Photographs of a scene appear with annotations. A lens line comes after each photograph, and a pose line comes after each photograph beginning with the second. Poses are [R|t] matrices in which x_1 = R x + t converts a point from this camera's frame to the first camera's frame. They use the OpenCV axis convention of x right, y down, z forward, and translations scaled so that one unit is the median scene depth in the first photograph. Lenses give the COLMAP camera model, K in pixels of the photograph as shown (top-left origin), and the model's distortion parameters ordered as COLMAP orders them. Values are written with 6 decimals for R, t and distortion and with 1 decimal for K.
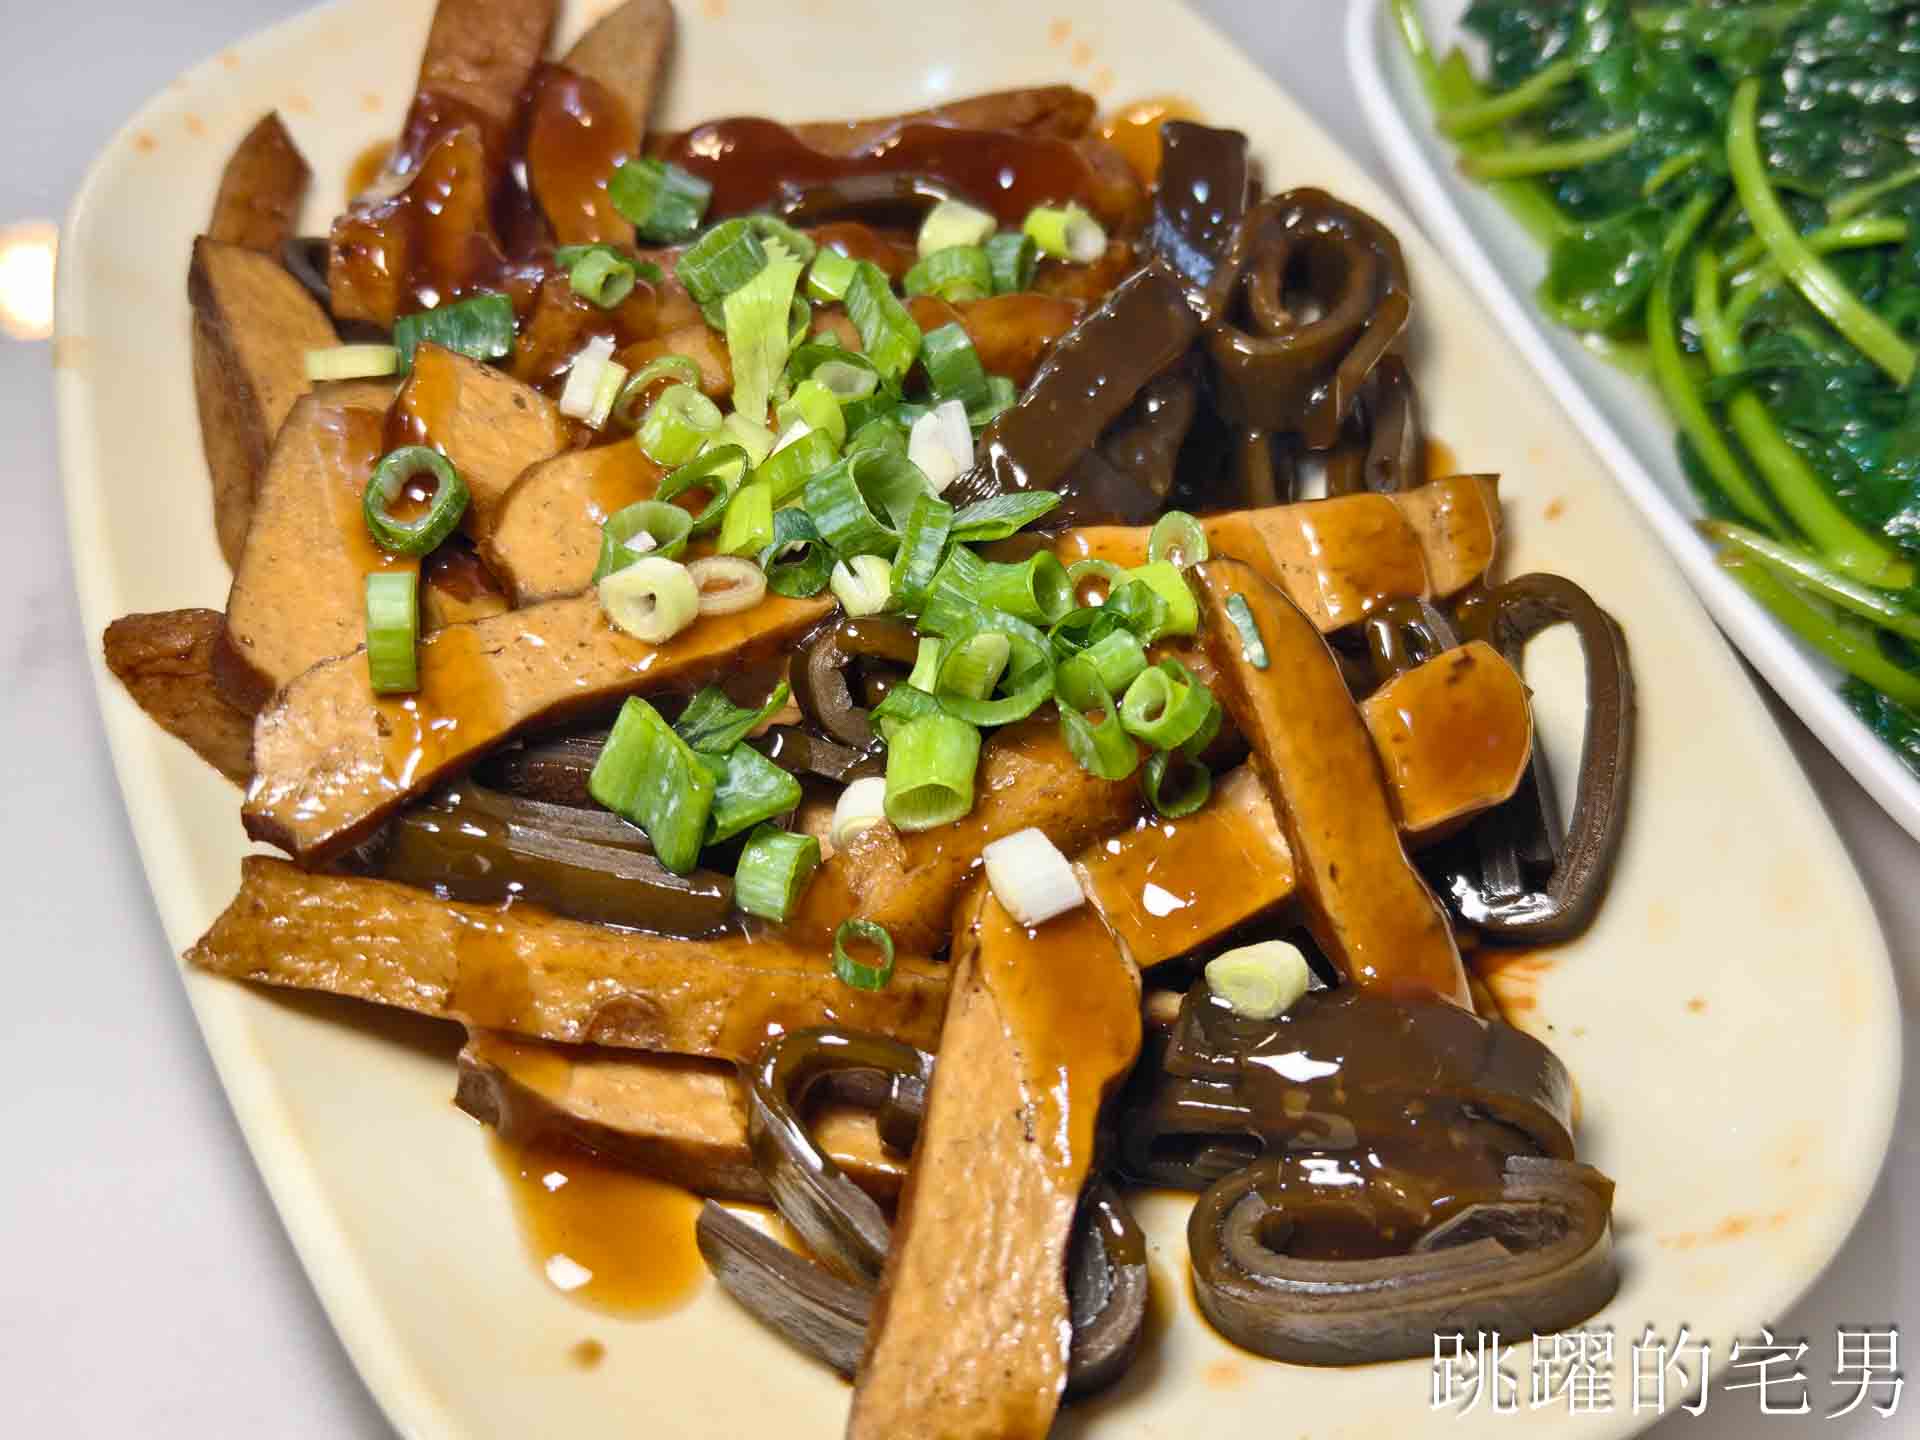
lens RADIAL K [[2509.4, 0, 965.8], [0, 2509.4, 793.2], [0, 0, 1]] dist [0.187827, -0.847735]
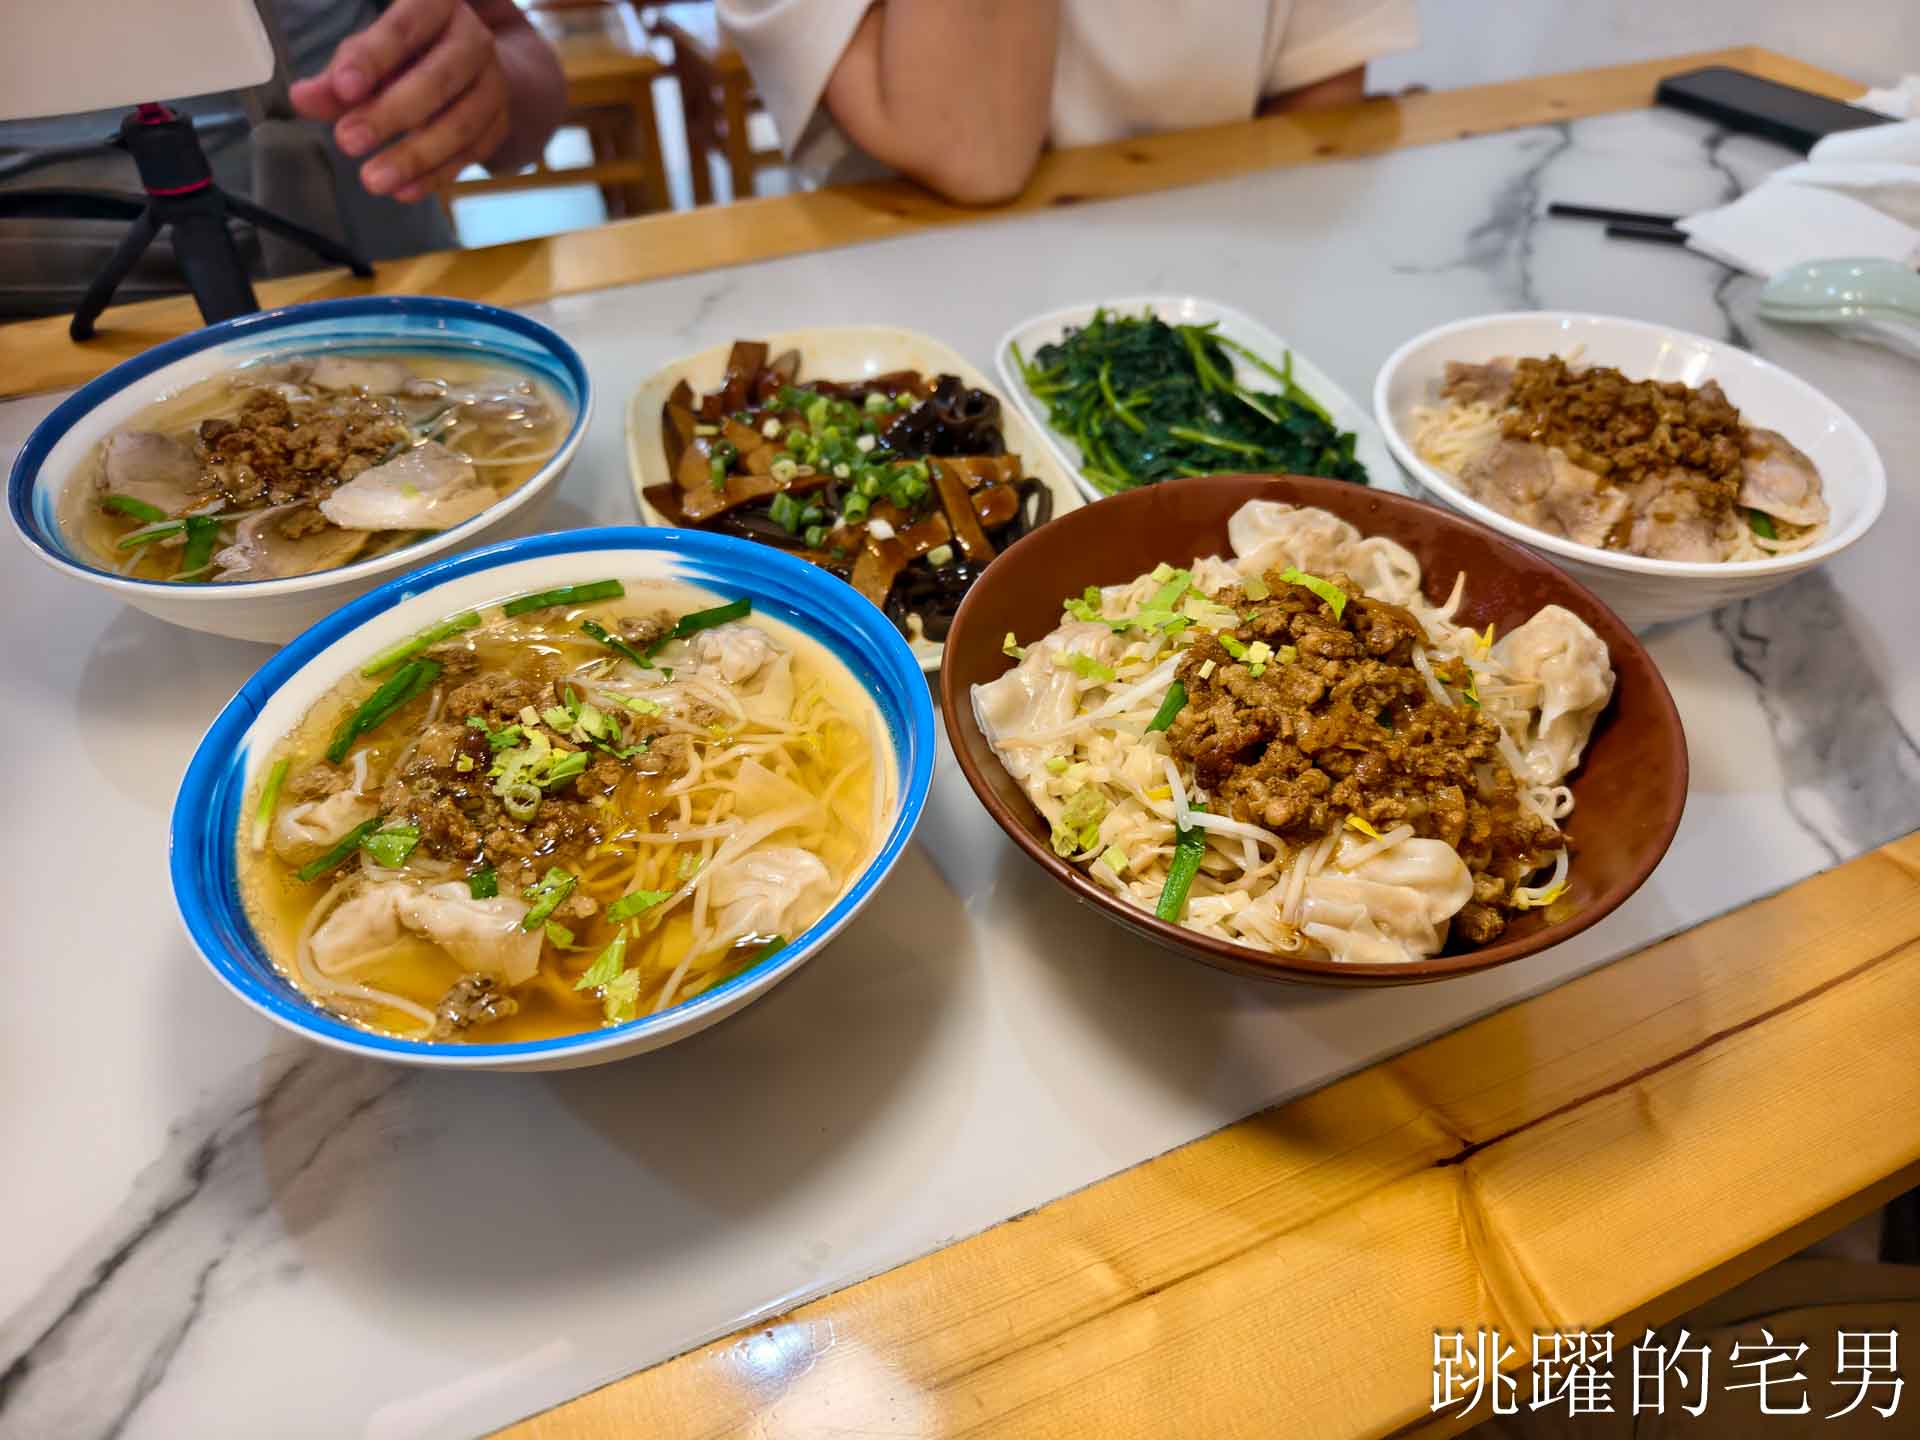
lens RADIAL K [[1309.1, 0, 960.0], [0, 1309.1, 720.0], [0, 0, 1]] dist [-0.043255, -0.000836]
pose [[0.999726, -0.008895, -0.021674, 0.172738], [0.005739, 0.989910, -0.141583, 0.556391], [0.022714, 0.141419, 0.989689, -0.860749]]
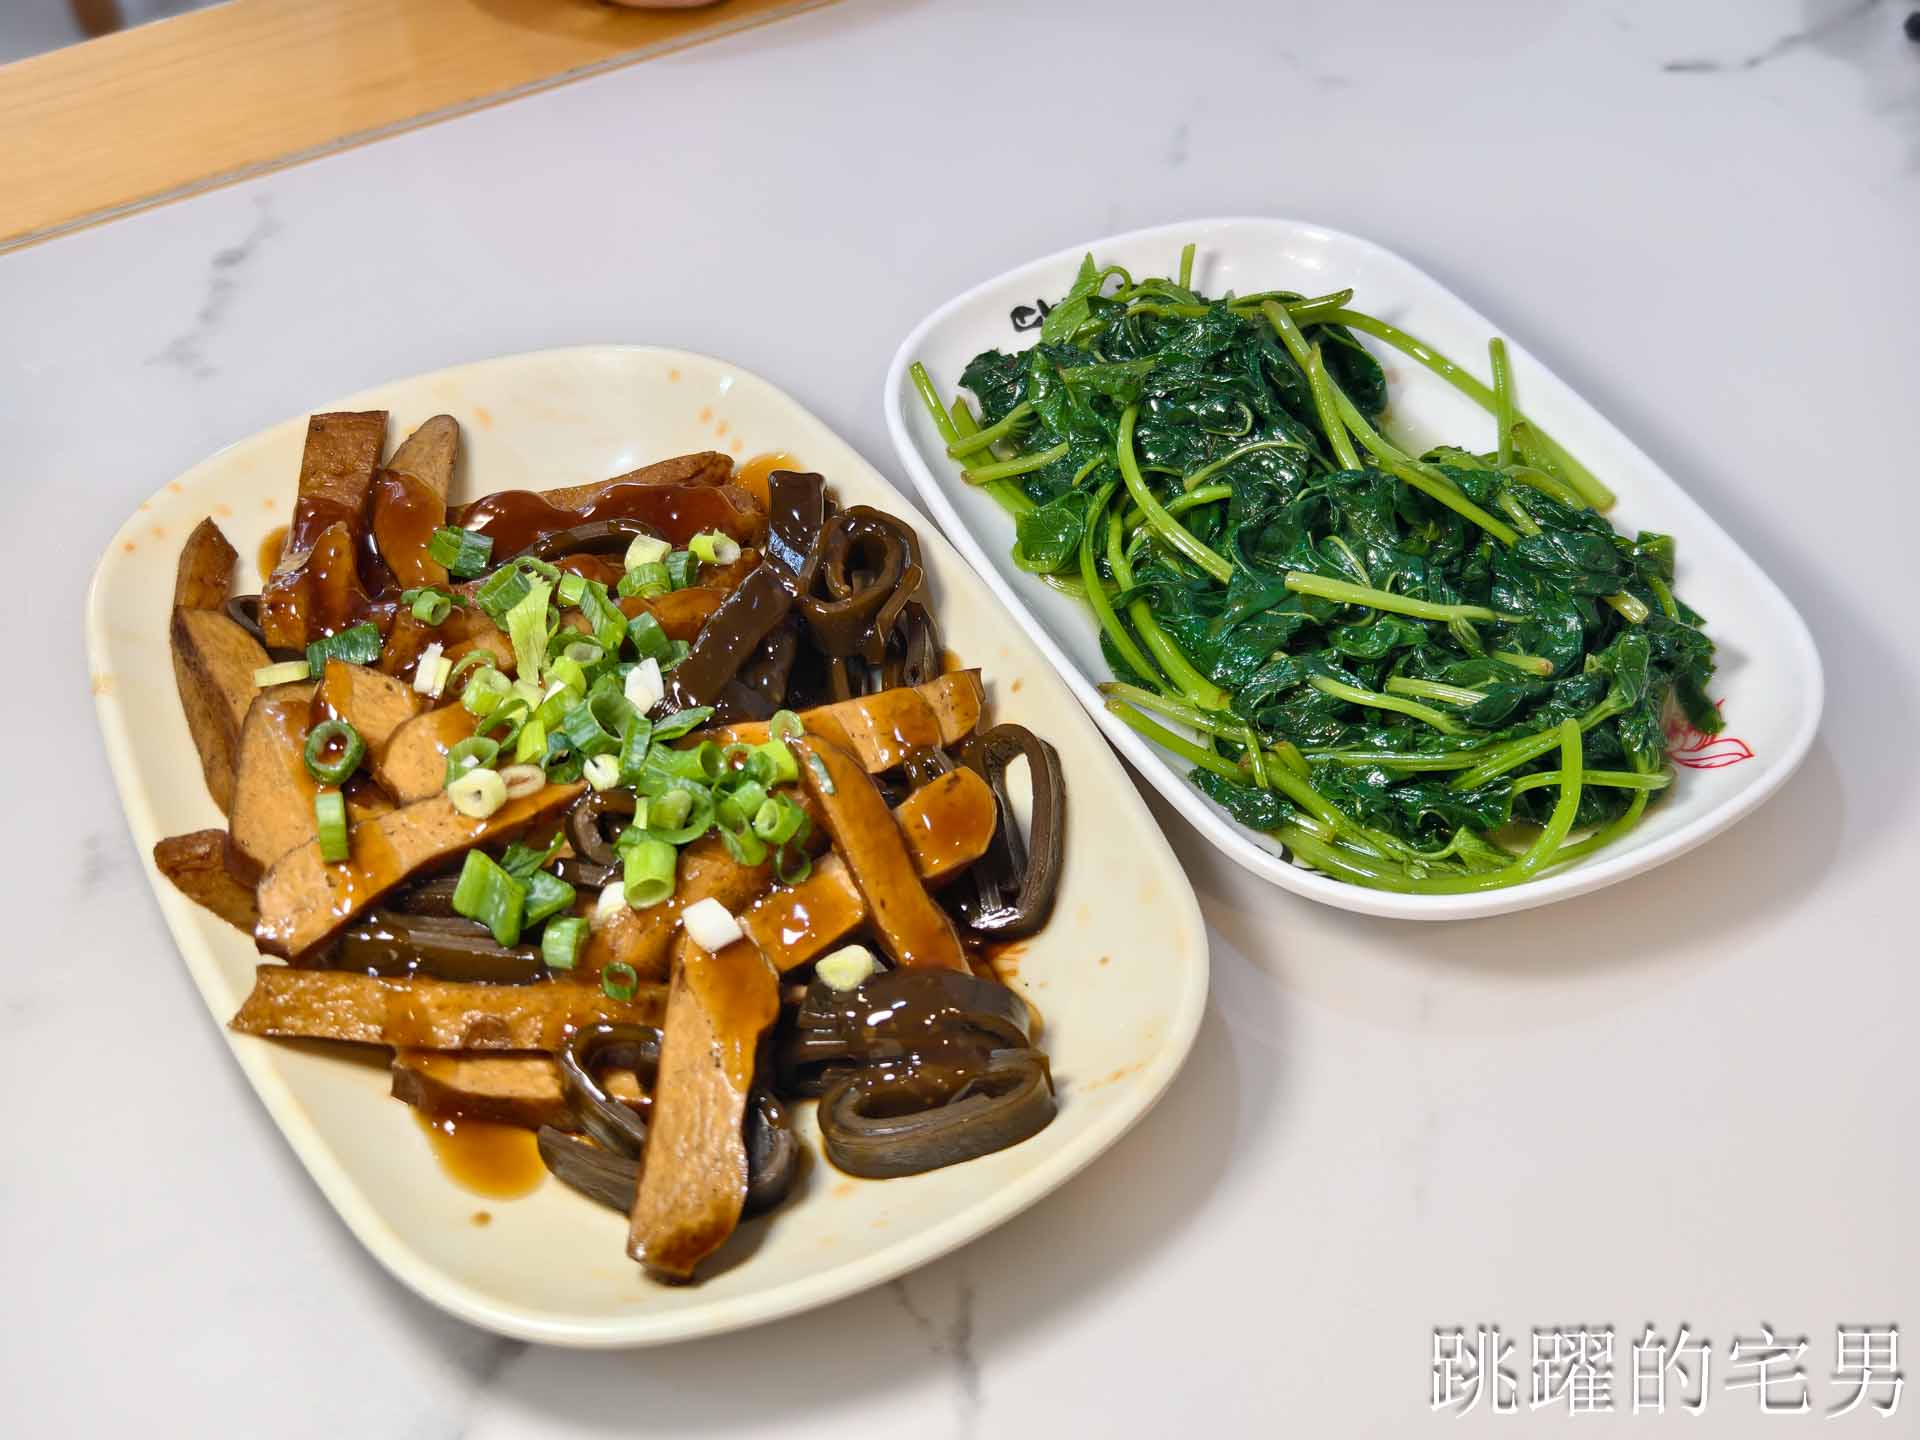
lens RADIAL K [[2542.1, 0, 960.0], [0, 2542.1, 720.0], [0, 0, 1]] dist [0.084480, -0.044019]
pose [[0.992228, -0.105597, 0.065830, 0.089695], [0.111824, 0.988738, -0.099459, 0.081138], [-0.054586, 0.106047, 0.992862, -0.733587]]
